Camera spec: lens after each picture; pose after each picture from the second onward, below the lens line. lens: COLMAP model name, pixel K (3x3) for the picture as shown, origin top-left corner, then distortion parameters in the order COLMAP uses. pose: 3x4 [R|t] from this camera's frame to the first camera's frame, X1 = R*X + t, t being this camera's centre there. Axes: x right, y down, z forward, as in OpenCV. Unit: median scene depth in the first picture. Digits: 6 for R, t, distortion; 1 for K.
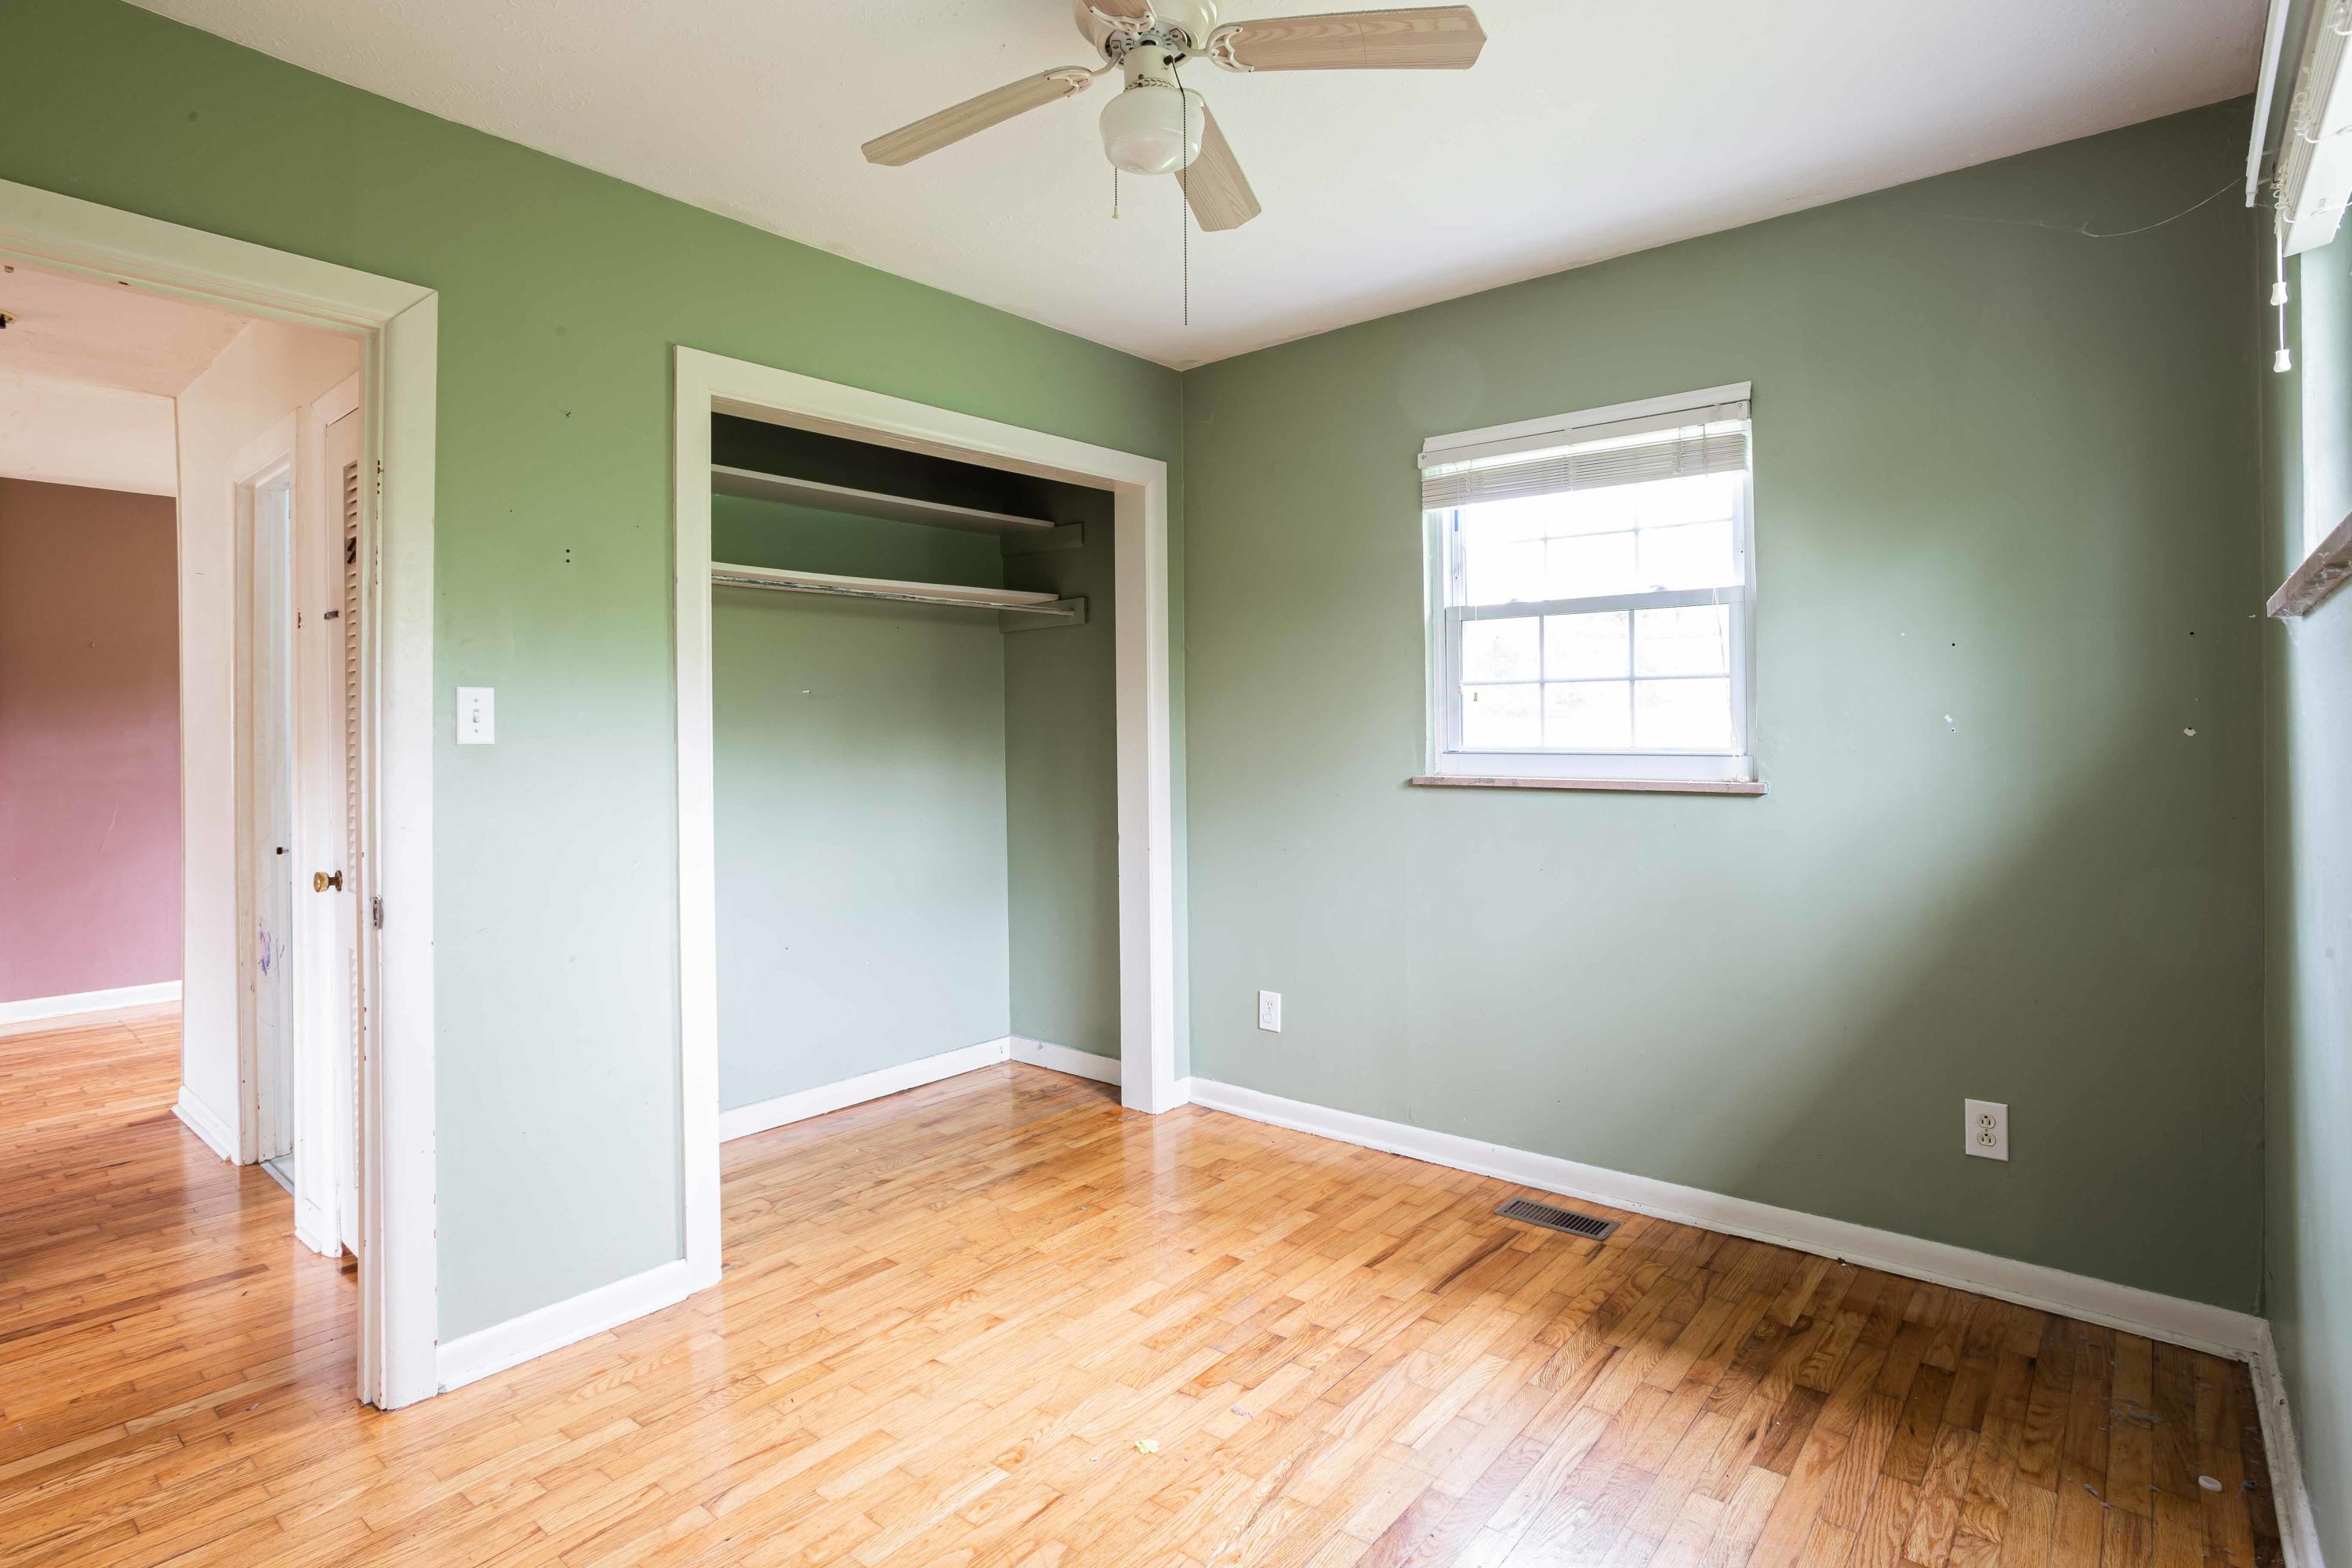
lens RADIAL K [[1213.6, 0, 1116.5], [0, 1213.6, 717.1], [0, 0, 1]] dist [-0.003294, 0.001394]
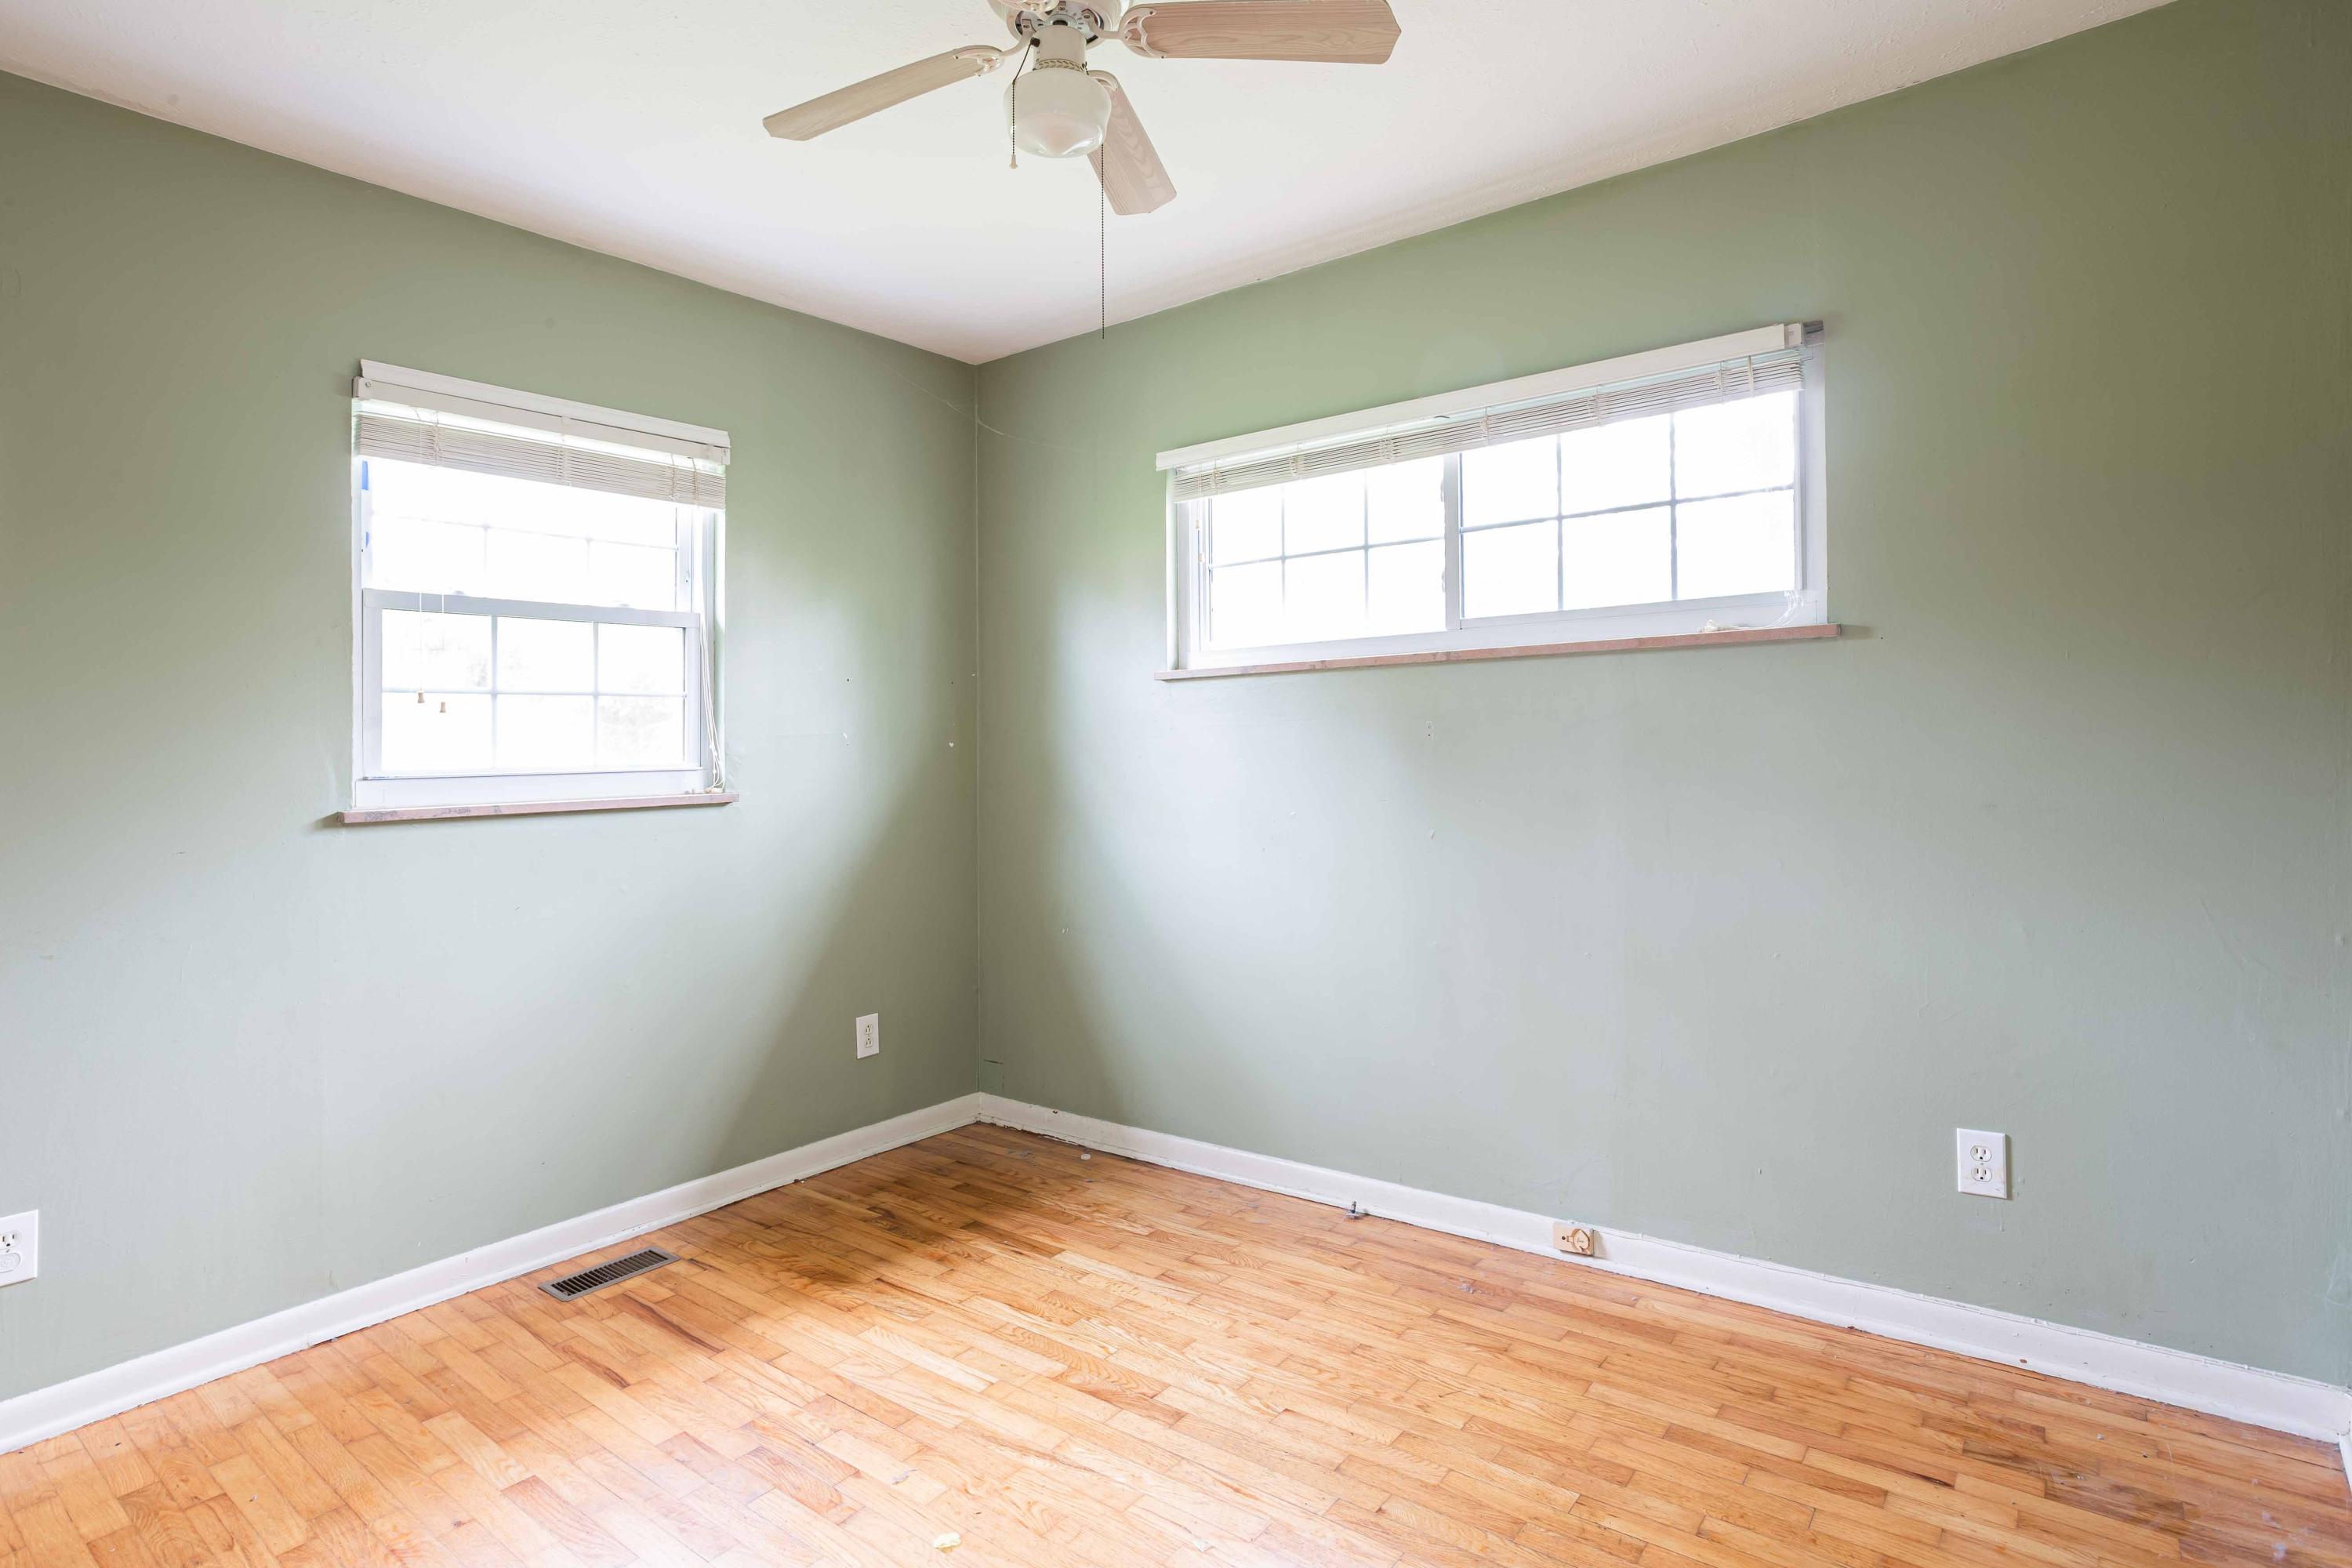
lens RADIAL K [[1192.5, 0, 1285.9], [0, 1192.5, 752.9], [0, 0, 1]] dist [-0.044943, 0.018311]
pose [[-0.090917, 0.000264, 0.995858, -0.623521], [0.013506, 0.999908, 0.000968, 0.024438], [-0.995767, 0.013538, -0.090912, 0.610536]]
